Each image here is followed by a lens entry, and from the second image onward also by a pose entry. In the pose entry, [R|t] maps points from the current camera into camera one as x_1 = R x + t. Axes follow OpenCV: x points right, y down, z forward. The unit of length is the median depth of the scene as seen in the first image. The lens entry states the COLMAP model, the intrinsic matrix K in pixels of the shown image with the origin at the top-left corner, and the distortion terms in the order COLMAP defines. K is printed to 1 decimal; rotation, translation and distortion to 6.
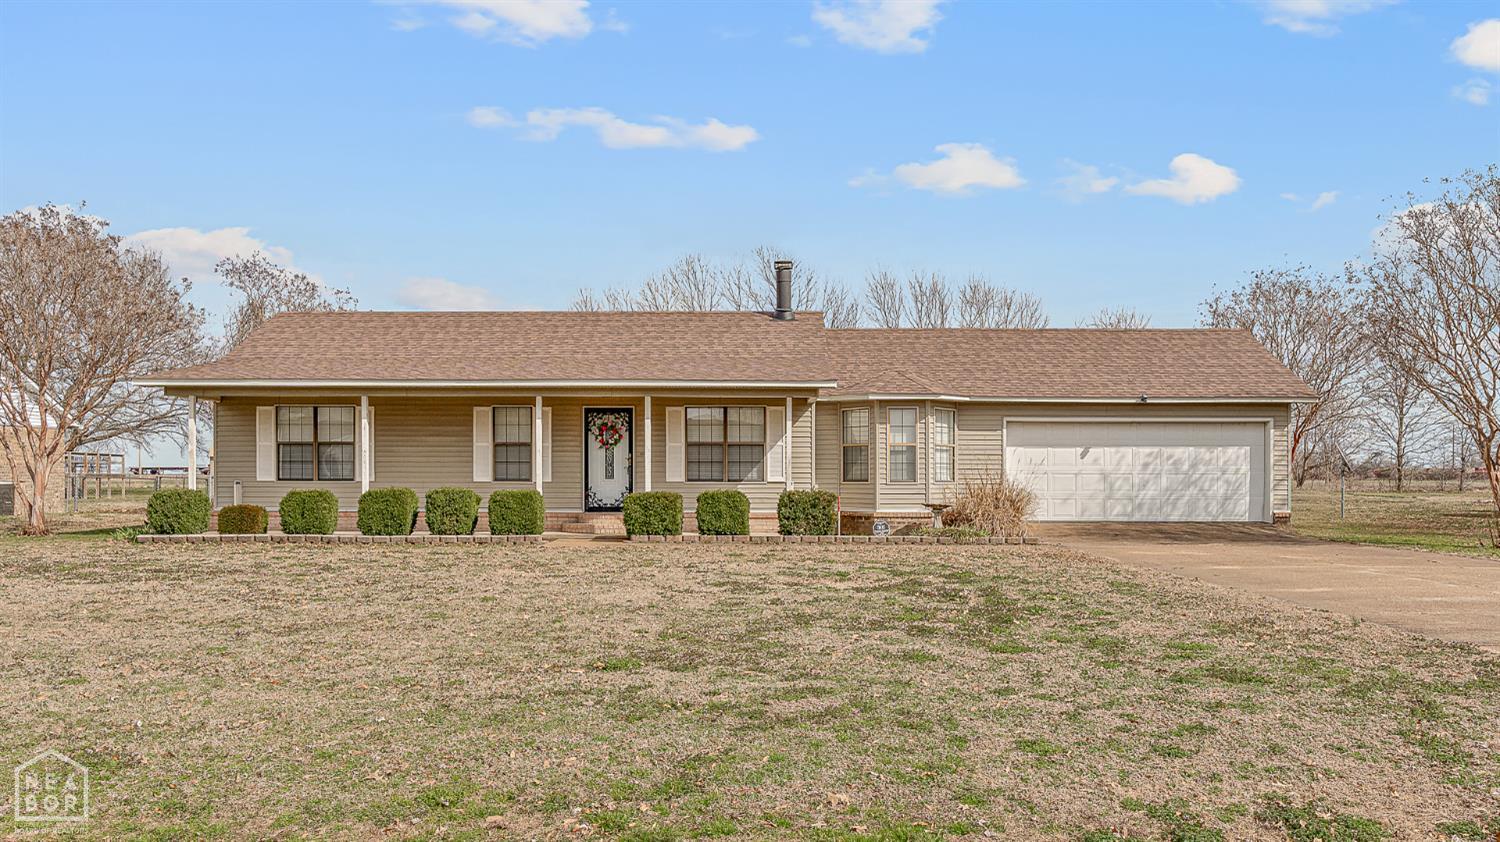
lens RADIAL K [[1115.3, 0, 745.2], [0, 1115.3, 484.0], [0, 0, 1]] dist [-0.011266, -0.000625]
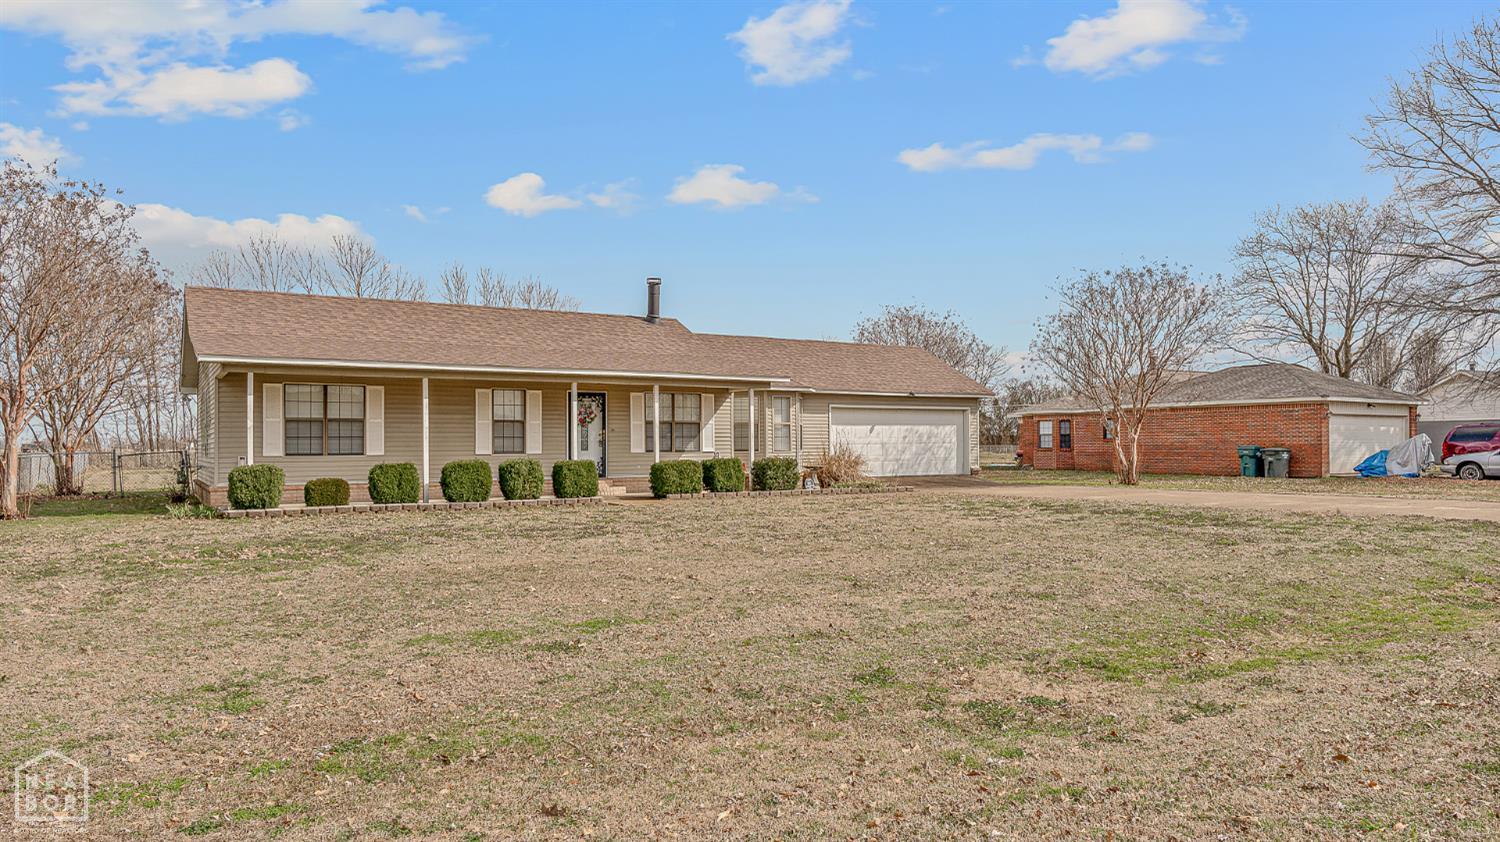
lens RADIAL K [[962.2, 0, 749.1], [0, 962.2, 421.5], [0, 0, 1]] dist [-0.003427, -0.000052]
pose [[0.853713, 0.004975, 0.520720, -0.516803], [0.012991, 0.999440, -0.030848, -0.001767], [-0.520582, 0.033100, 0.853170, 0.012733]]
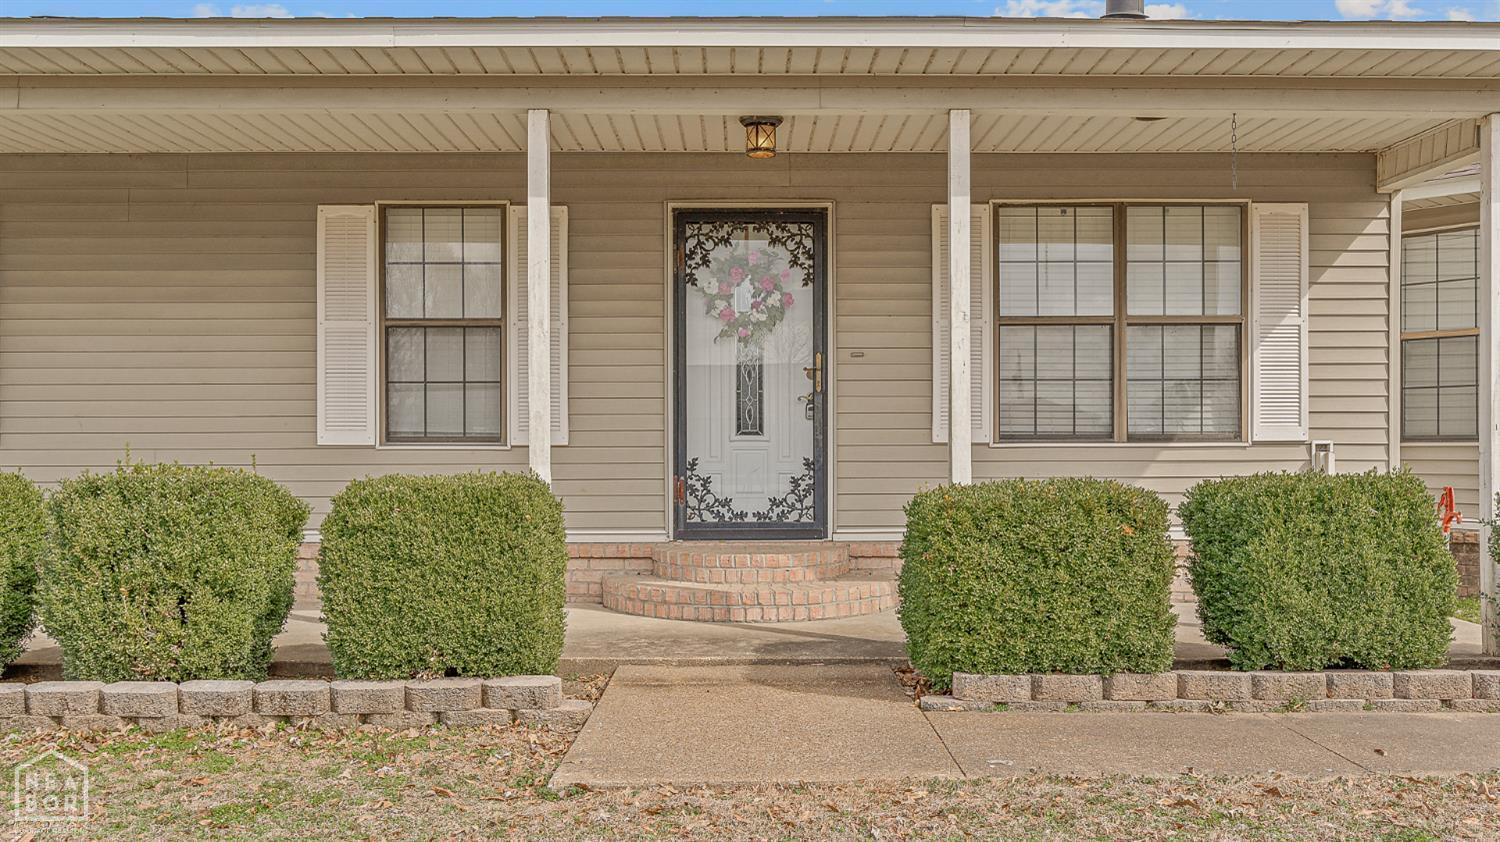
lens RADIAL K [[1223.4, 0, 752.4], [0, 1223.4, 429.6], [0, 0, 1]] dist [0.013808, 0.002237]
pose [[0.999665, -0.004267, 0.025527, -0.130606], [0.004738, 0.999819, -0.018425, 0.000473], [-0.025444, 0.018540, 0.999504, 0.653147]]
